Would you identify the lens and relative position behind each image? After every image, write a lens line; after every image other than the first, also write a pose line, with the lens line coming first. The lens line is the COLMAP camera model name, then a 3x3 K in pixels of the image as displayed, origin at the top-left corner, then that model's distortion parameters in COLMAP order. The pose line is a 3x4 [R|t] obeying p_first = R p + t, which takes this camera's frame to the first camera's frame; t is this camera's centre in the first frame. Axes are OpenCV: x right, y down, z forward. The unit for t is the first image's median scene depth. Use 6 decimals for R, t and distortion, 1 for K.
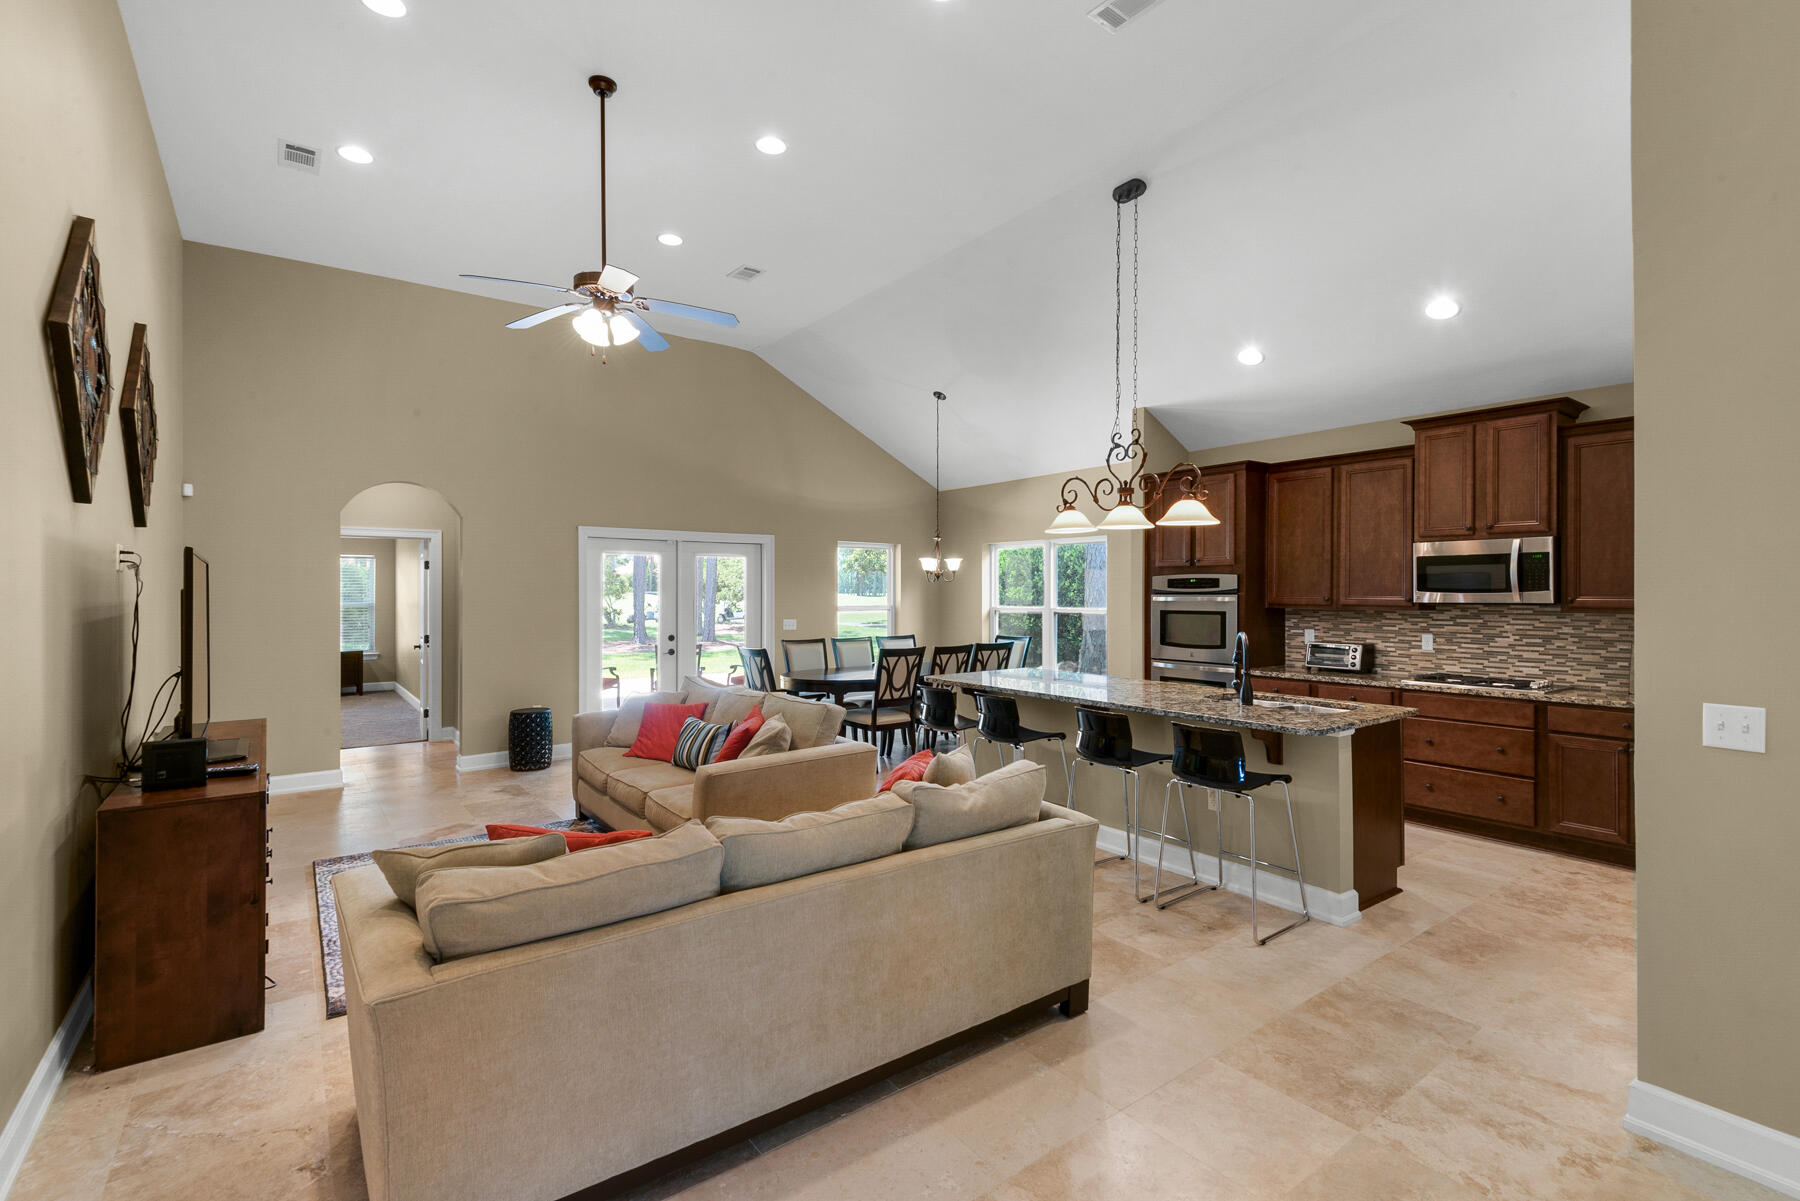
lens RADIAL K [[817.3, 0, 908.5], [0, 817.3, 590.5], [0, 0, 1]] dist [0.042637, -0.029561]
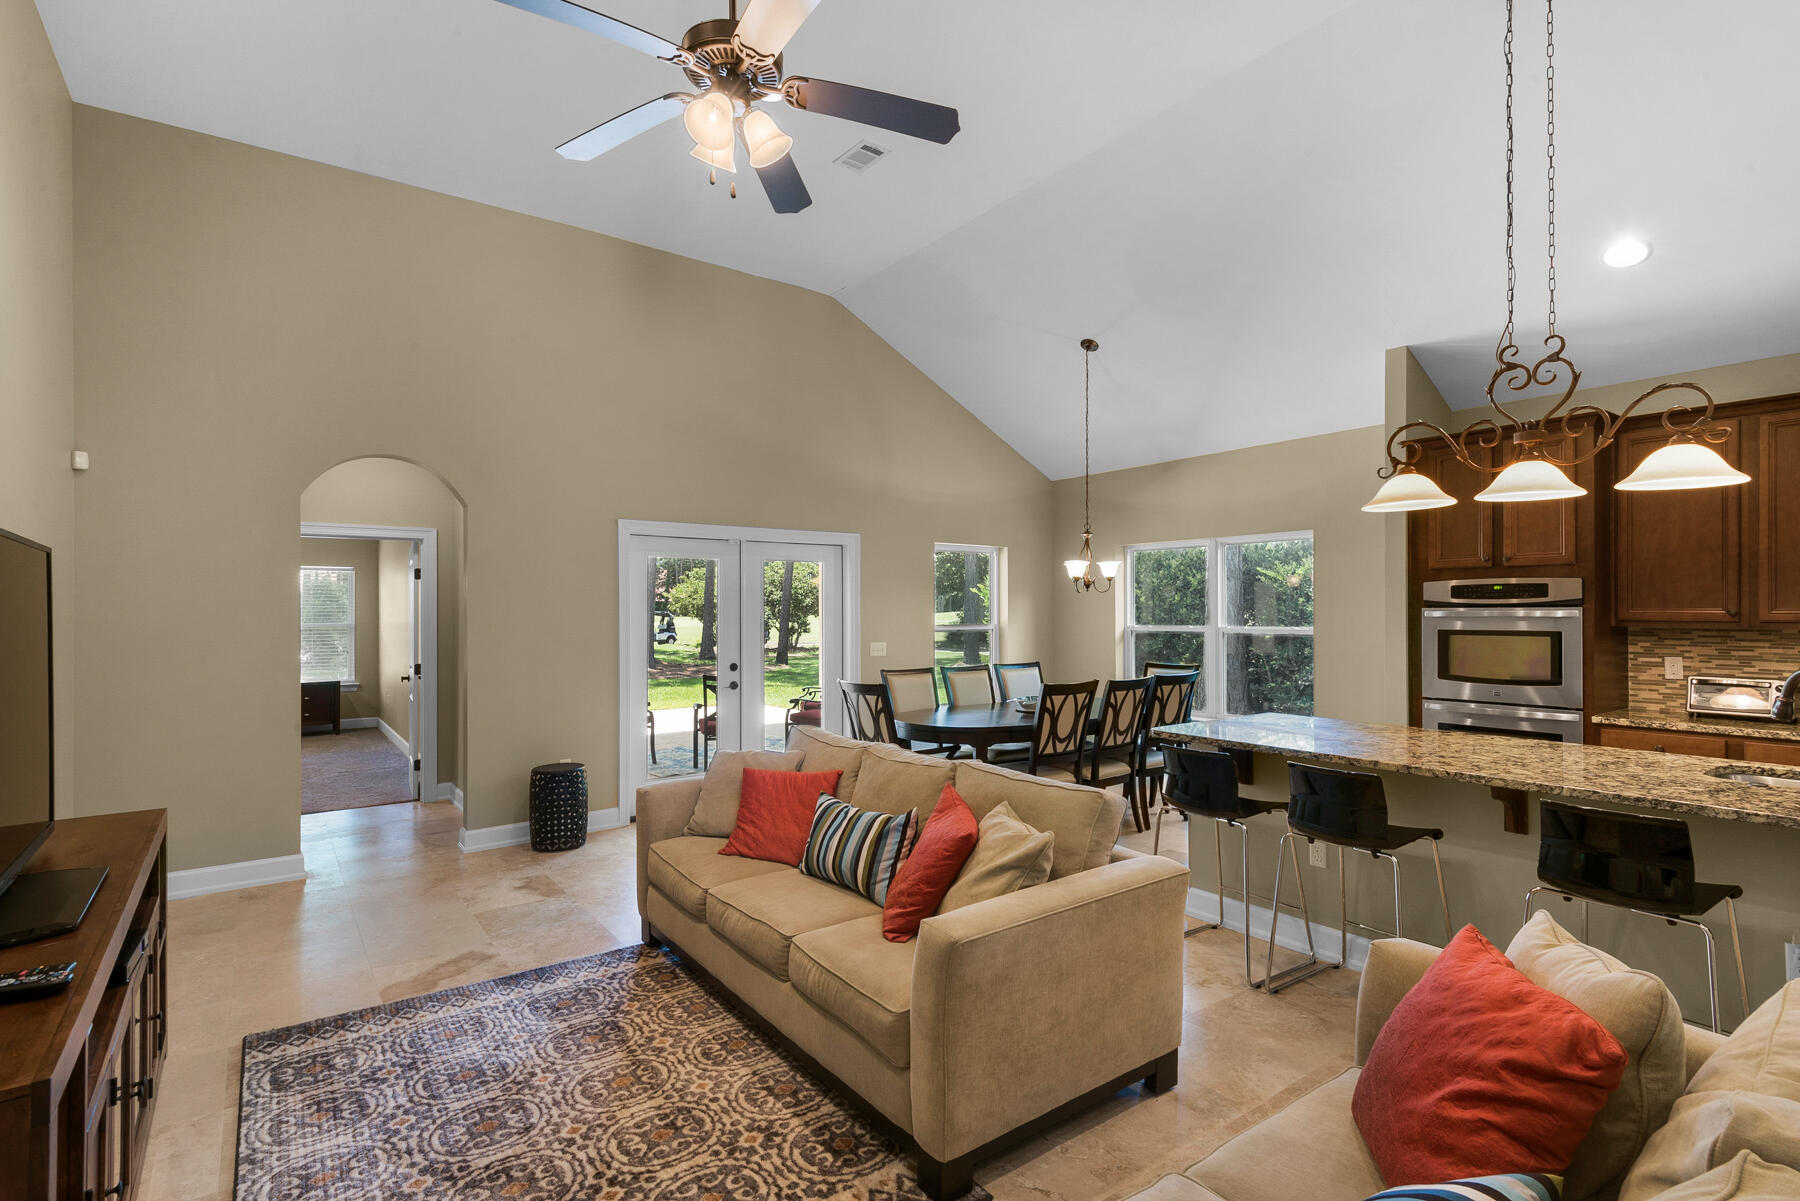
lens RADIAL K [[854.4, 0, 899.7], [0, 854.4, 607.8], [0, 0, 1]] dist [0.040904, -0.021299]
pose [[0.999889, -0.002102, -0.014719, -0.167415], [0.002062, 0.999994, -0.002720, 0.006840], [0.014725, 0.002690, 0.999888, 0.276575]]
